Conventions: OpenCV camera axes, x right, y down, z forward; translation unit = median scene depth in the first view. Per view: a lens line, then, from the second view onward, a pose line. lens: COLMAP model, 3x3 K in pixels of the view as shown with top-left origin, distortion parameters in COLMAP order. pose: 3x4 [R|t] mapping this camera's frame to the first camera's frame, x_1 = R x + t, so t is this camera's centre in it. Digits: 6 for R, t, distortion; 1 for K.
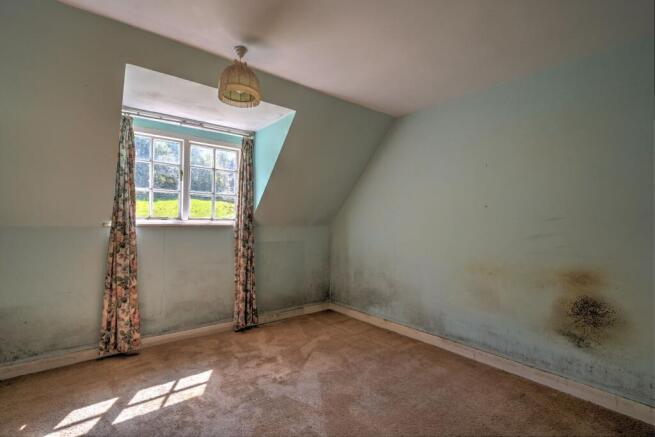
lens RADIAL K [[302.4, 0, 327.5], [0, 302.4, 218.5], [0, 0, 1]] dist [0.001122, 0.001159]
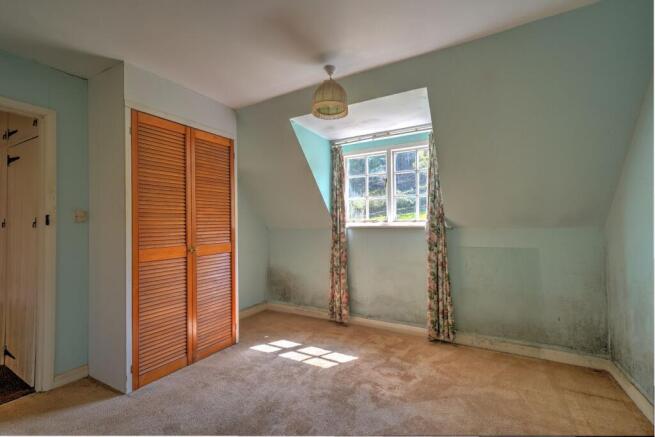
lens RADIAL K [[302.4, 0, 327.5], [0, 302.4, 218.5], [0, 0, 1]] dist [0.001122, 0.001159]
pose [[0.357186, -0.030287, -0.933542, 0.551287], [0.025184, 0.999423, -0.022789, 0.011928], [0.933694, -0.015371, 0.357742, 0.446916]]
